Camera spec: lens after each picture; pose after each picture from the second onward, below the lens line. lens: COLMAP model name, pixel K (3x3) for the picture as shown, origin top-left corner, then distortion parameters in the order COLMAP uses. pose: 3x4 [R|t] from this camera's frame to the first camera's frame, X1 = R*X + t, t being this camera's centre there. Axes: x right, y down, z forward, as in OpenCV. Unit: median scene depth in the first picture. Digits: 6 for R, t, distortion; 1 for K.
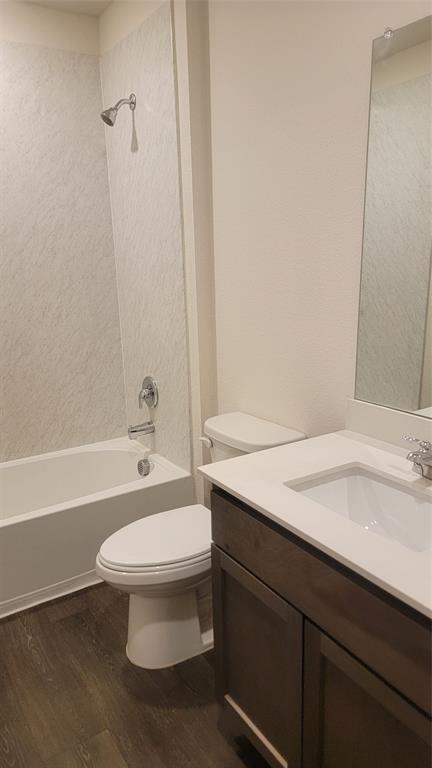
lens RADIAL K [[532.6, 0, 216.9], [0, 532.6, 398.1], [0, 0, 1]] dist [0.065255, -0.045833]
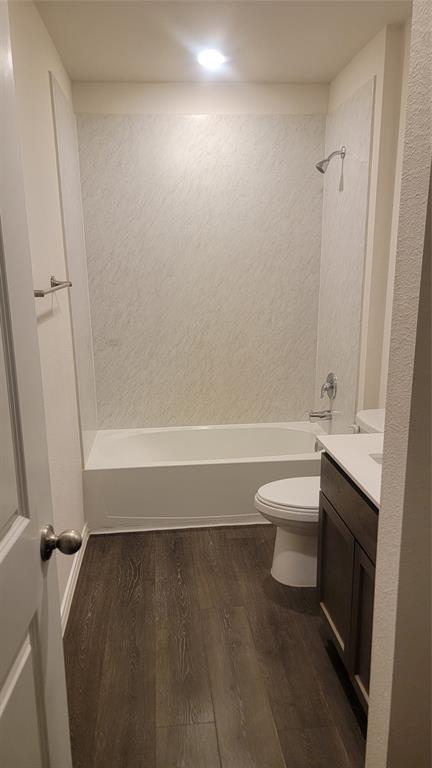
lens RADIAL K [[532.9, 0, 209.5], [0, 532.9, 390.9], [0, 0, 1]] dist [0.095001, -0.084383]
pose [[0.888494, 0.118463, -0.443334, 0.183661], [-0.121514, 0.992354, 0.021637, 0.007938], [0.442507, 0.034646, 0.896095, -0.230204]]
